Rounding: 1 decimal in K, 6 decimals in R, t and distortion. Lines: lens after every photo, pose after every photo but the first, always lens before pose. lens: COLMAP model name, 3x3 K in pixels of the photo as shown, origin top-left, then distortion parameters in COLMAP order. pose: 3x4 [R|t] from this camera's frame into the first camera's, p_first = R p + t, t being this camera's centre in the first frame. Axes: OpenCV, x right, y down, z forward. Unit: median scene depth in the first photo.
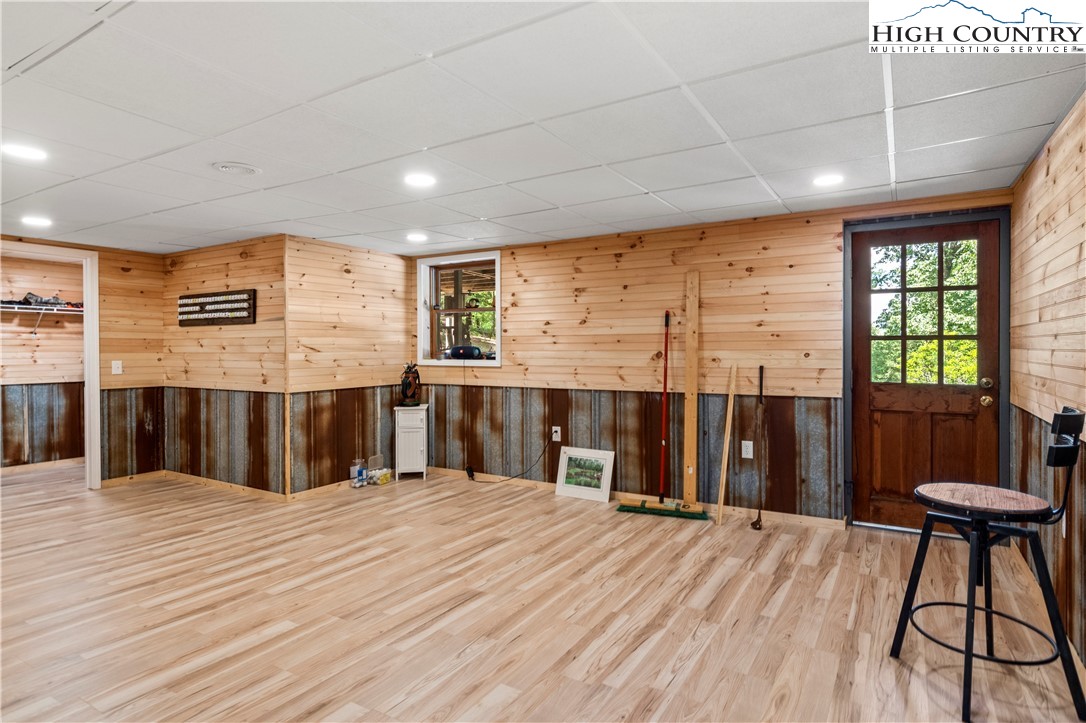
lens RADIAL K [[598.1, 0, 543.9], [0, 598.1, 356.4], [0, 0, 1]] dist [-0.000793, -0.002494]
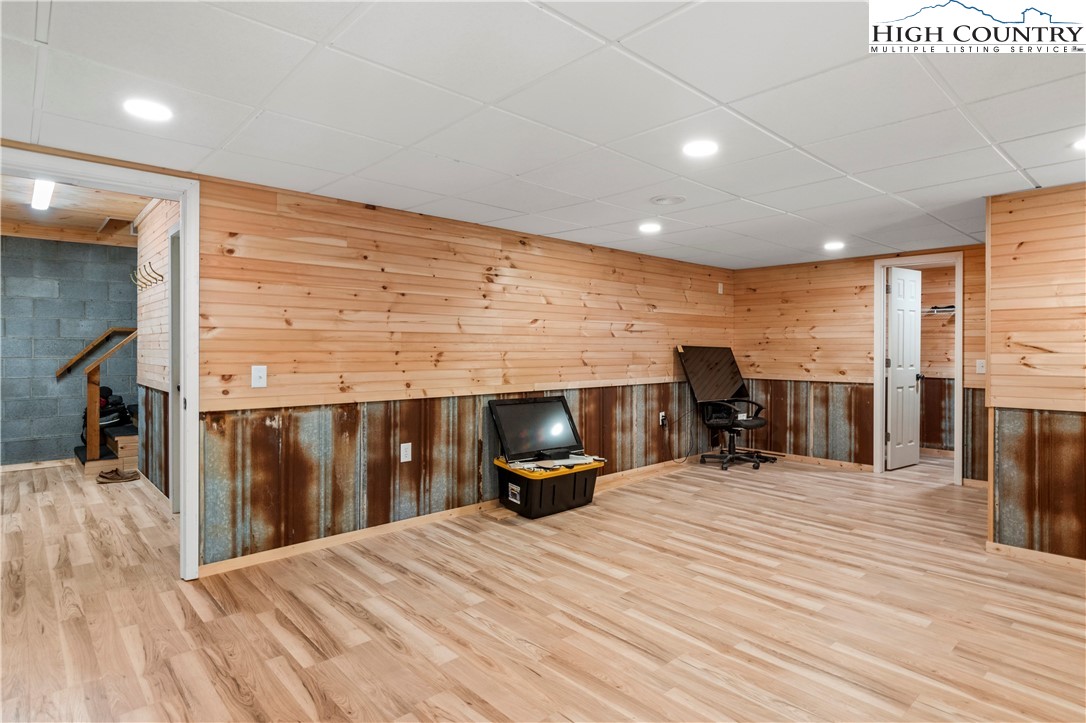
lens RADIAL K [[551.1, 0, 545.4], [0, 551.1, 352.7], [0, 0, 1]] dist [0.001862, -0.001016]
pose [[-0.253470, 0.012198, -0.967266, 0.528360], [-0.013341, 0.999781, 0.016104, -0.014480], [0.967251, 0.016986, -0.253252, 0.865929]]
